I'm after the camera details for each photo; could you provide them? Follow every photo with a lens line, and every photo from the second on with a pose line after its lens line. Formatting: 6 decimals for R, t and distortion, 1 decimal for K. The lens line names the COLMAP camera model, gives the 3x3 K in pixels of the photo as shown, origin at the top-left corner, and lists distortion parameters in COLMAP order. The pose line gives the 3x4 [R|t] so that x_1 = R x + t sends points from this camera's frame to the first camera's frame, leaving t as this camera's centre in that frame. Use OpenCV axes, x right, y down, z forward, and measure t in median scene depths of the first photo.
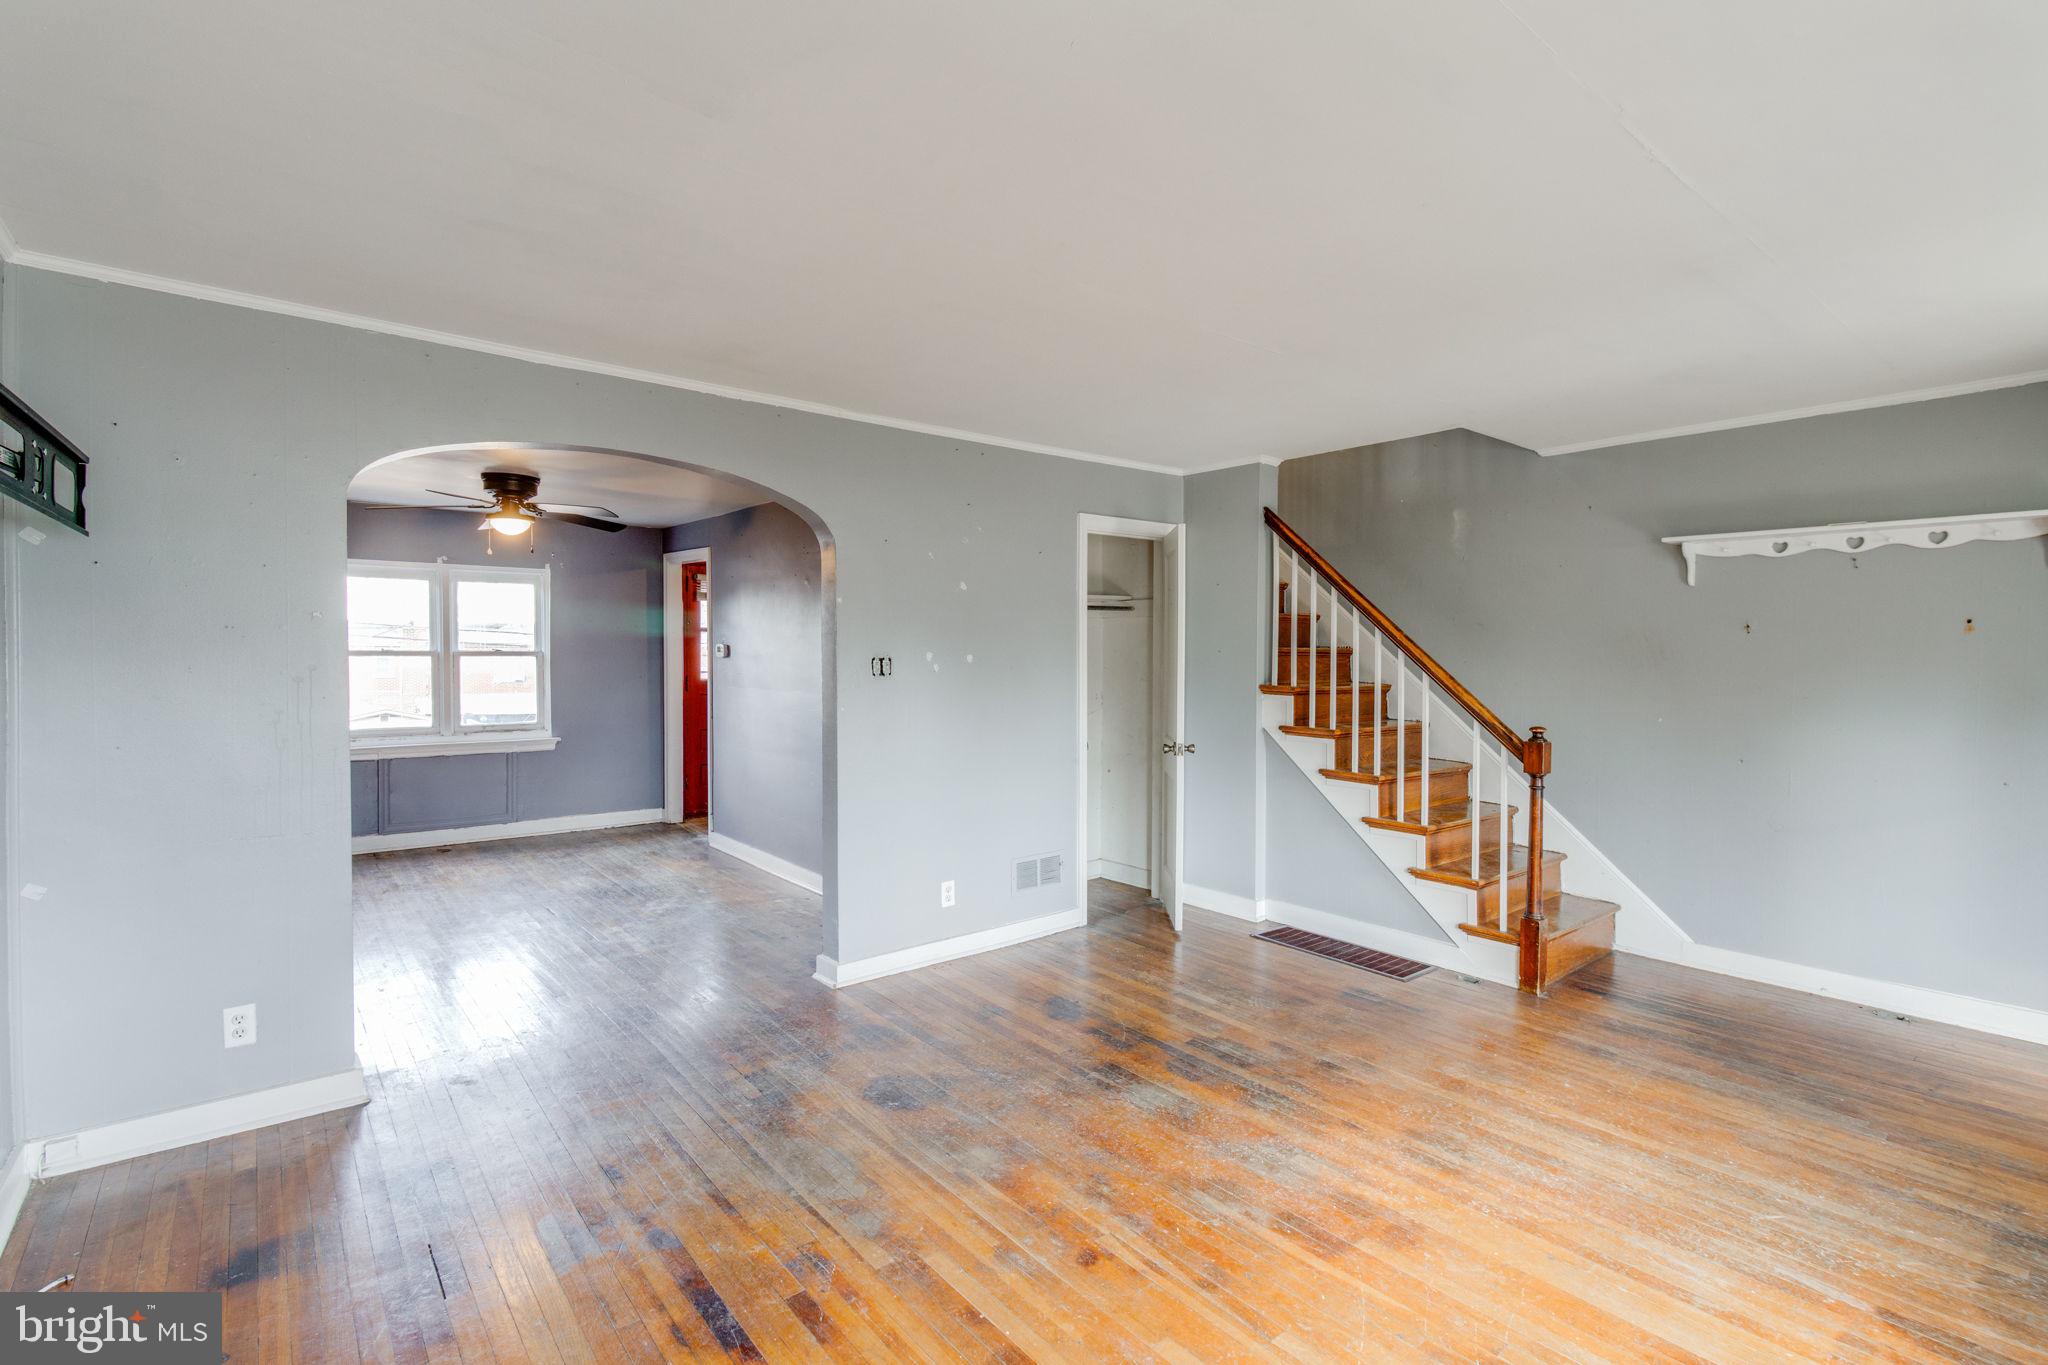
lens RADIAL K [[949.9, 0, 1030.8], [0, 949.9, 675.3], [0, 0, 1]] dist [0.001542, 0.000421]
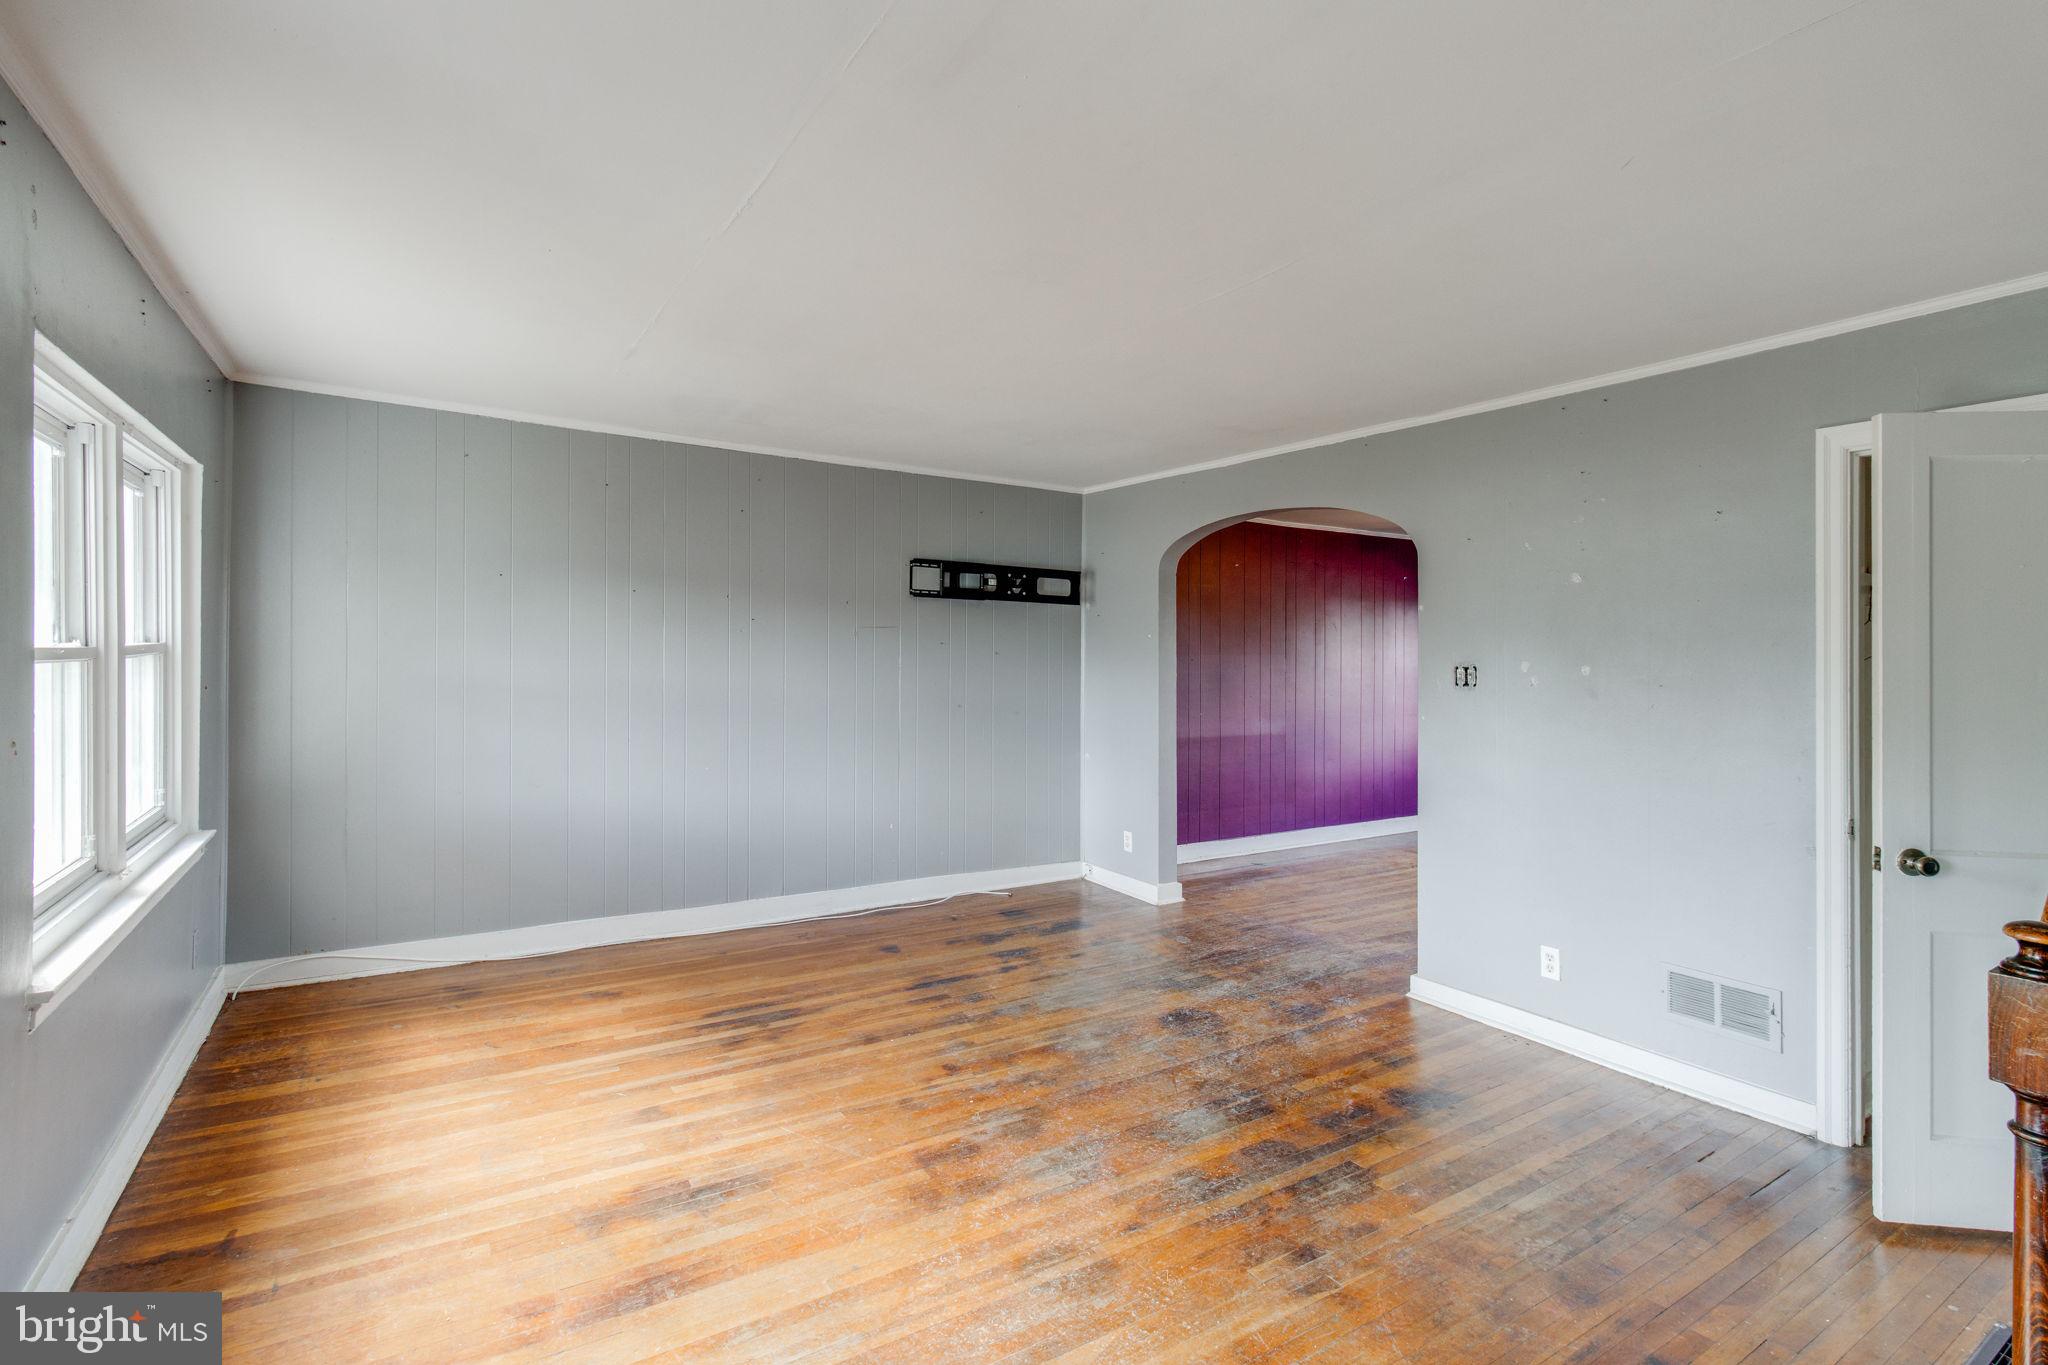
lens RADIAL K [[949.9, 0, 1030.8], [0, 949.9, 675.3], [0, 0, 1]] dist [0.001542, 0.000421]
pose [[-0.110610, 0.019053, -0.993681, 1.077892], [-0.041941, 0.998836, 0.023821, -0.019358], [0.992979, 0.044311, -0.109682, 0.913396]]
